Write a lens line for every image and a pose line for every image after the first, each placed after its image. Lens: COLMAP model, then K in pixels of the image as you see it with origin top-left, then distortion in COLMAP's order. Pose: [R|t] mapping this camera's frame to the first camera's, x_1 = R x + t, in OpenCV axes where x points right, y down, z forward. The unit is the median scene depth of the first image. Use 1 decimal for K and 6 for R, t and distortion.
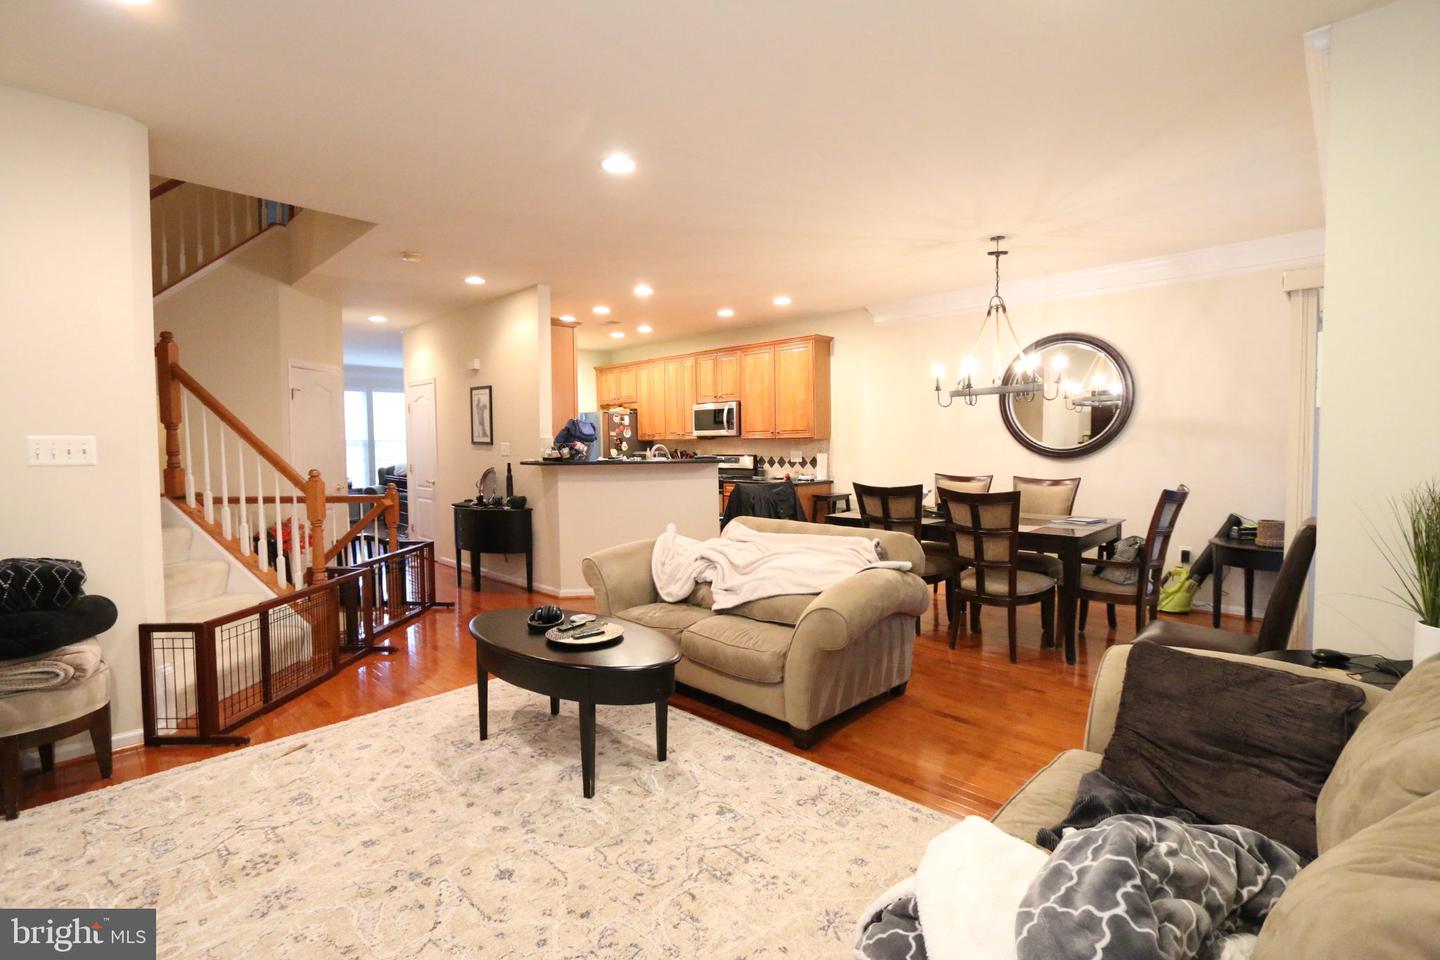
lens RADIAL K [[658.8, 0, 727.9], [0, 658.8, 480.7], [0, 0, 1]] dist [-0.014688, 0.001279]
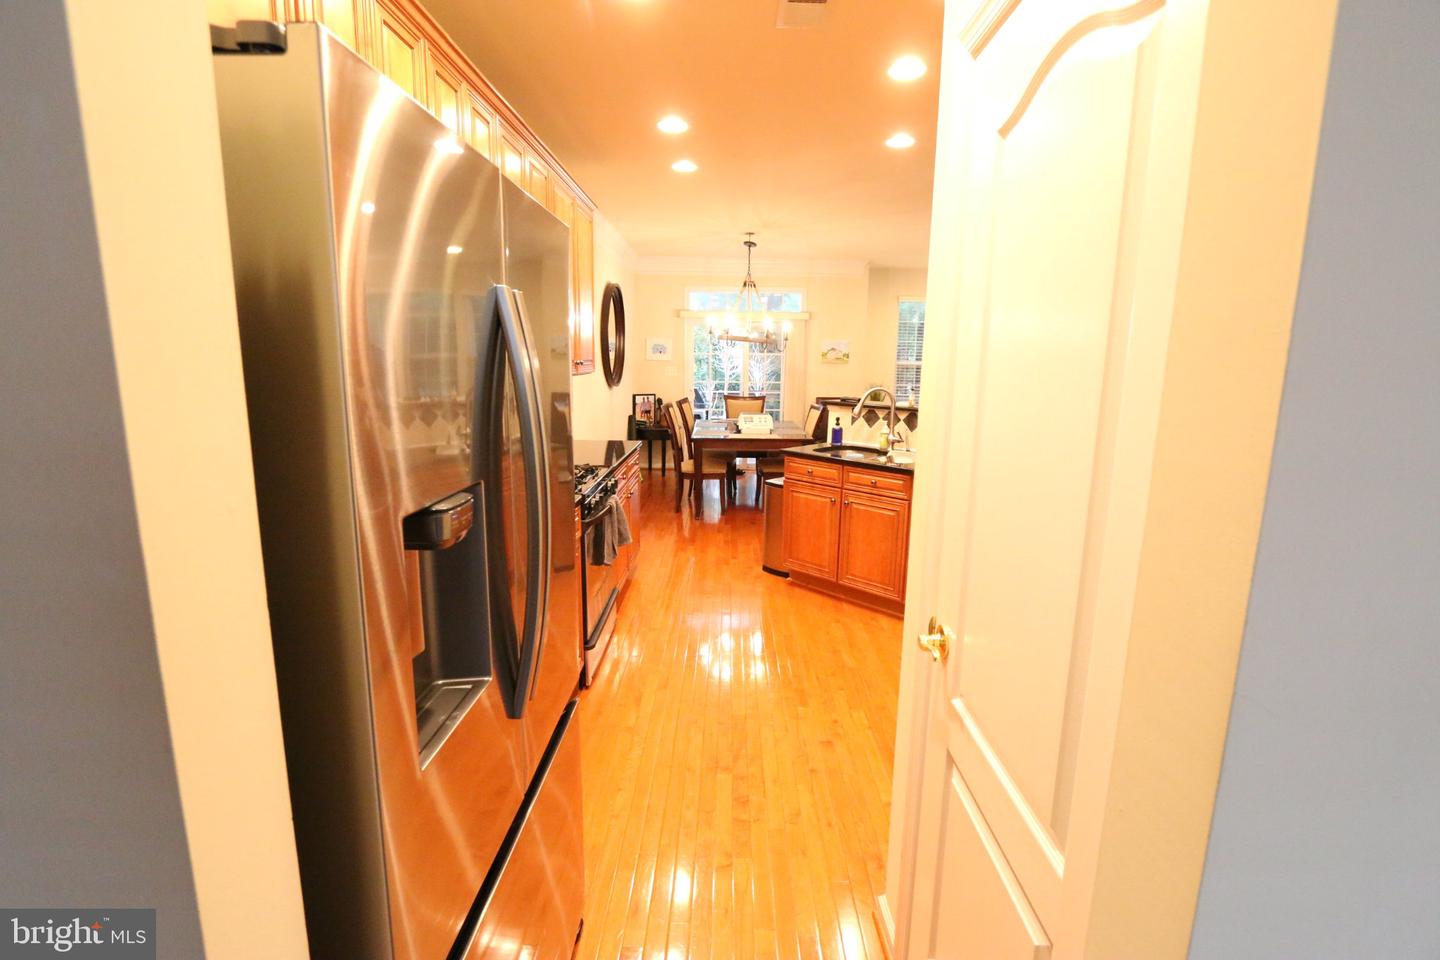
lens RADIAL K [[658.8, 0, 714.3], [0, 658.8, 475.6], [0, 0, 1]] dist [-0.014688, 0.001279]
pose [[-0.674910, -0.130986, 0.726181, -0.511311], [0.032431, 0.977902, 0.206532, -0.113793], [-0.737187, 0.162941, -0.655748, 1.616562]]
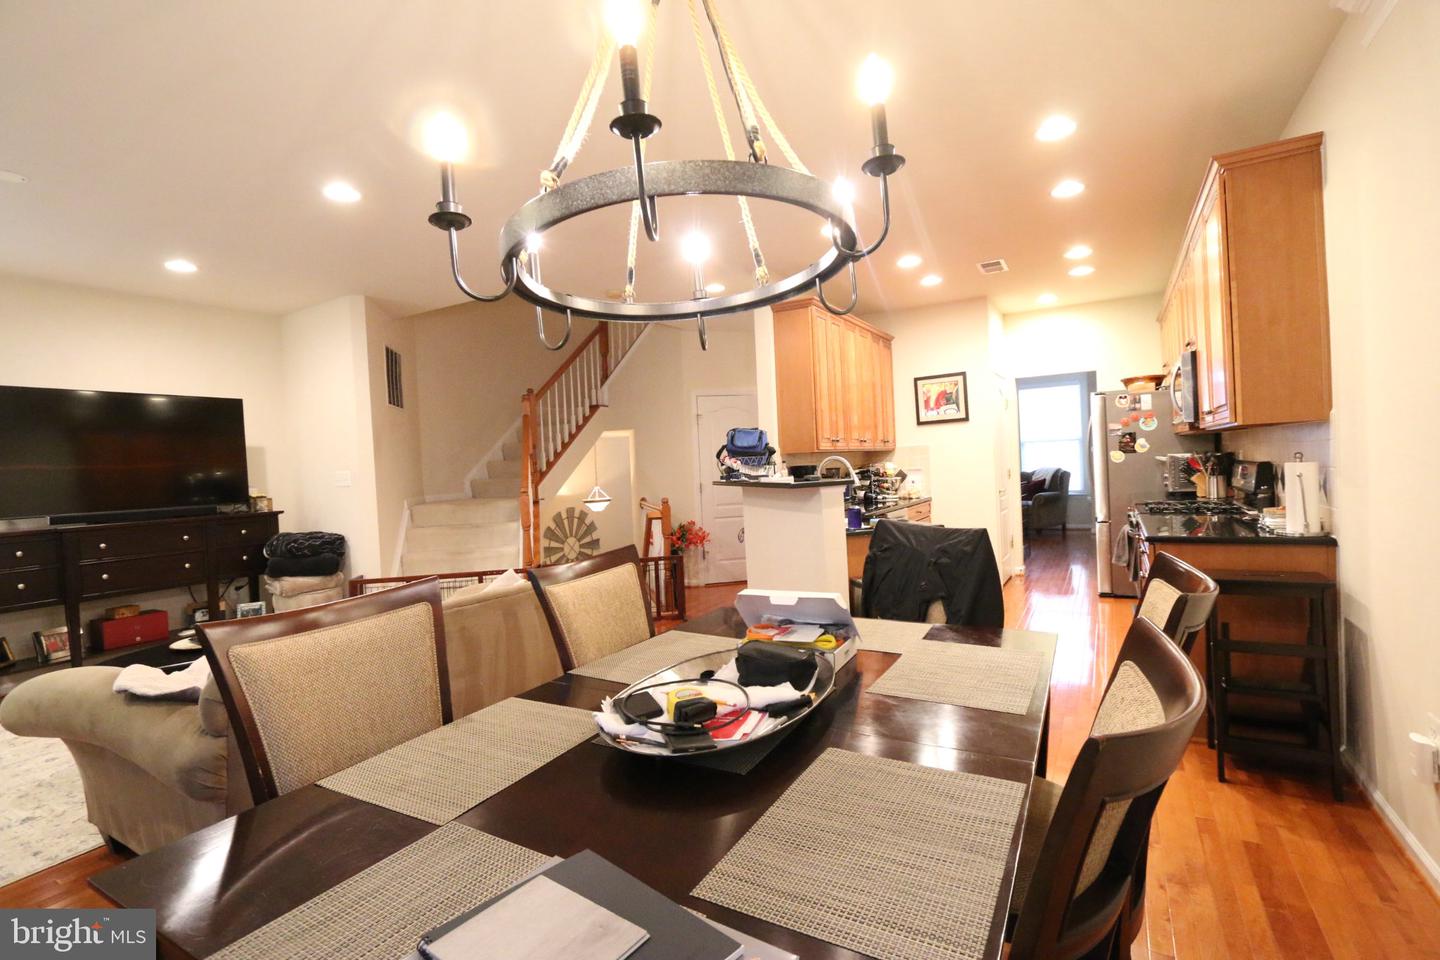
lens RADIAL K [[658.8, 0, 723.6], [0, 658.8, 475.4], [0, 0, 1]] dist [-0.014688, 0.001279]
pose [[0.229178, 0.013774, -0.973287, 0.521599], [-0.011125, 0.999872, 0.011531, -0.042576], [0.973321, 0.008185, 0.229302, 0.744425]]
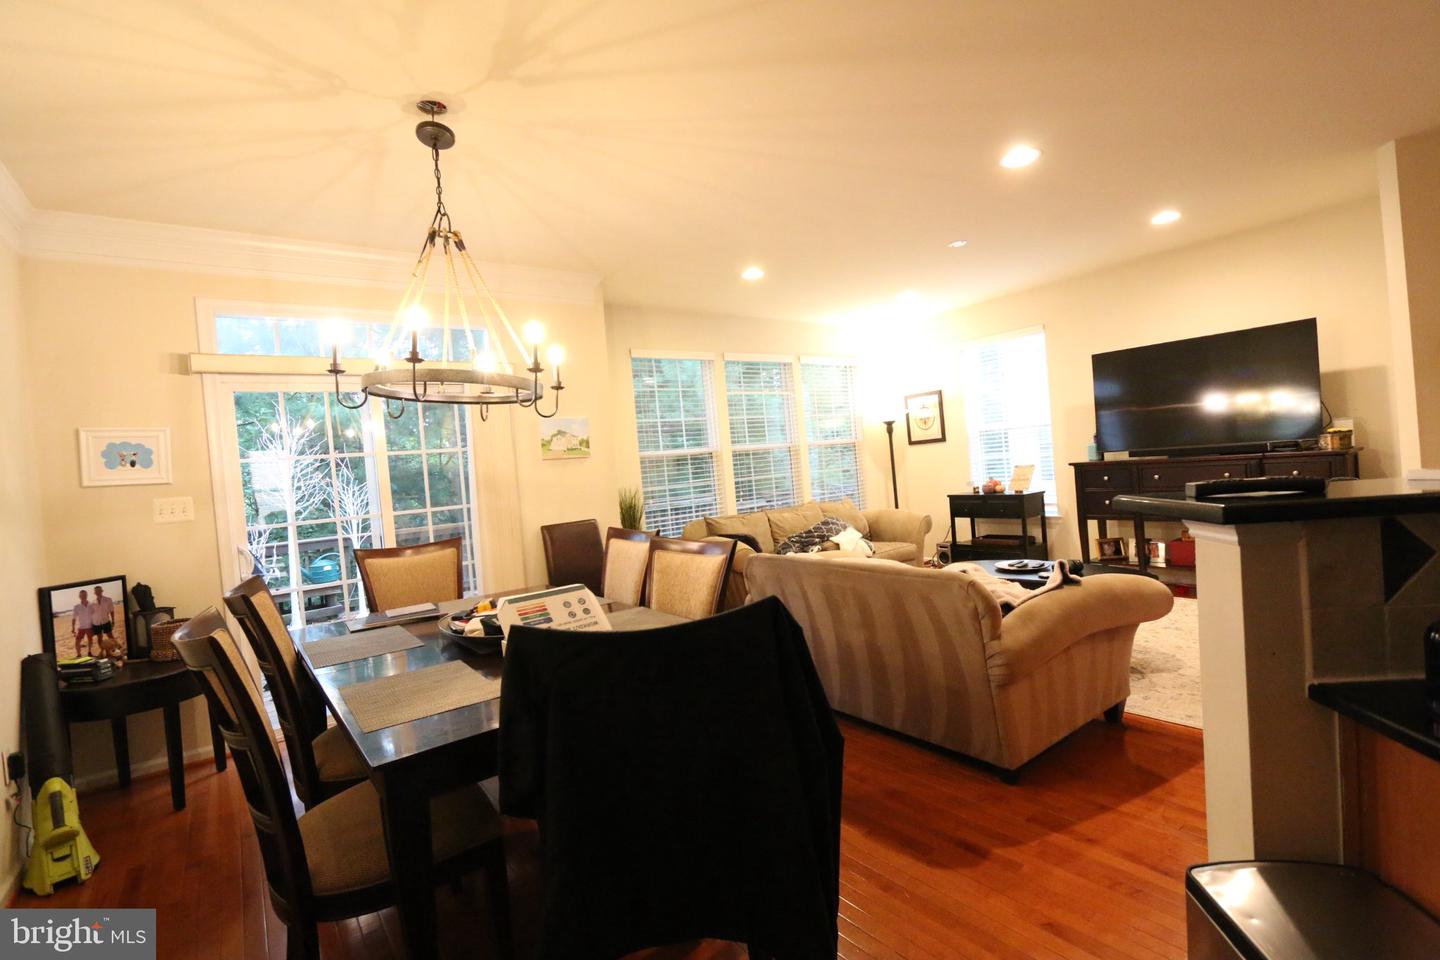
lens RADIAL K [[658.8, 0, 723.4], [0, 658.8, 475.5], [0, 0, 1]] dist [-0.014688, 0.001279]
pose [[-0.983056, 0.083656, 0.163101, 0.088373], [0.096309, 0.992797, 0.071265, -0.065353], [-0.155964, 0.085765, -0.984032, 1.165129]]
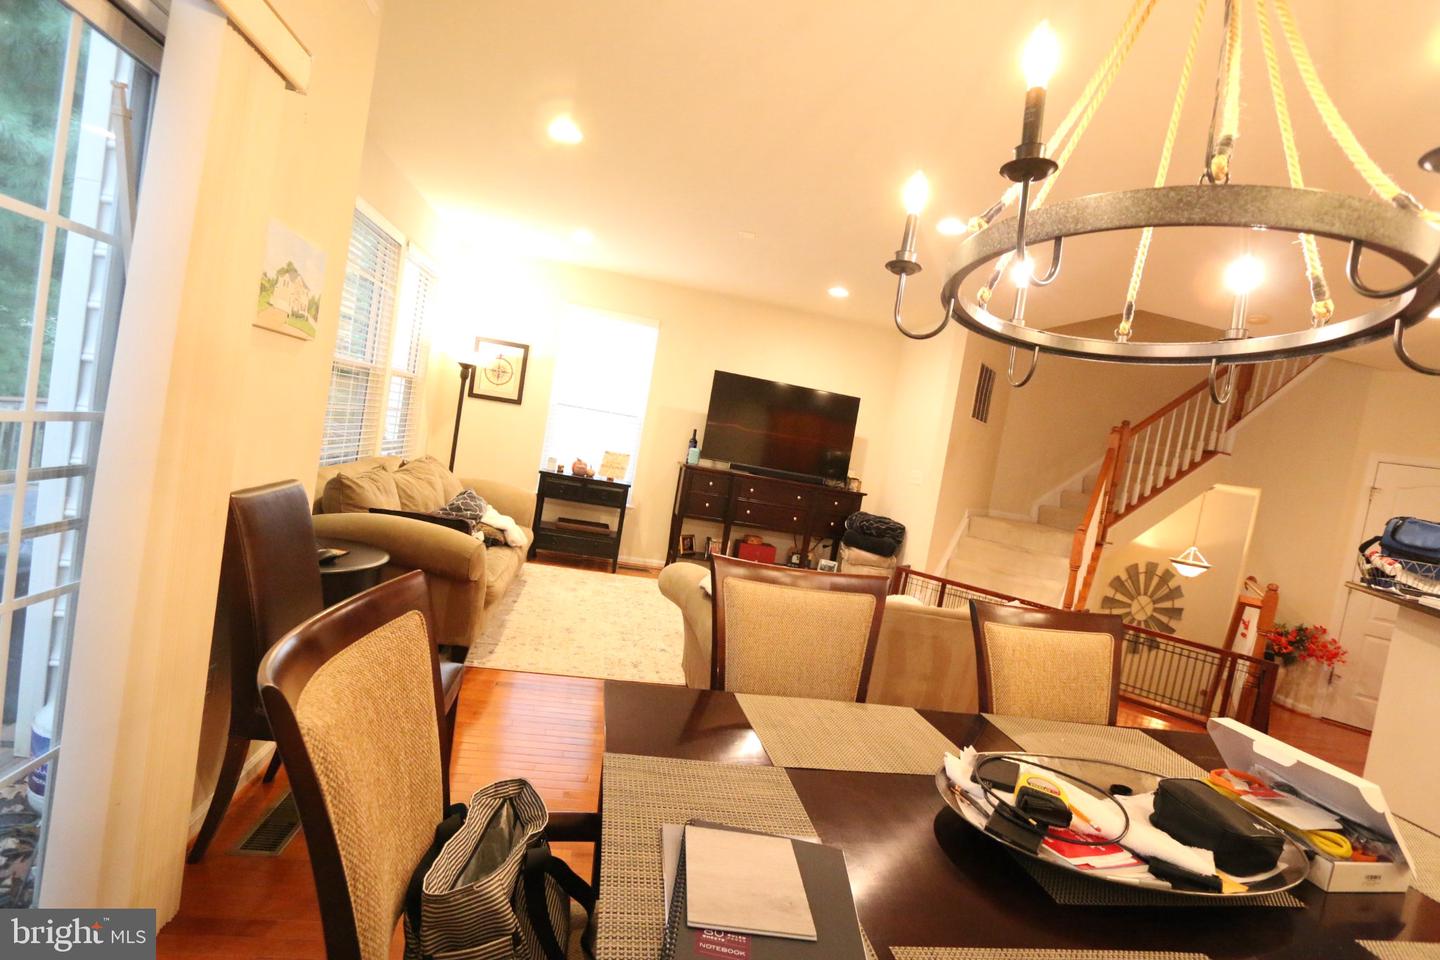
lens RADIAL K [[658.8, 0, 723.5], [0, 658.8, 478.3], [0, 0, 1]] dist [-0.014688, 0.001279]
pose [[-0.587973, -0.047997, -0.807455, 0.521814], [-0.207423, 0.973806, 0.093156, -0.053332], [0.781833, 0.222258, -0.582528, 0.800689]]
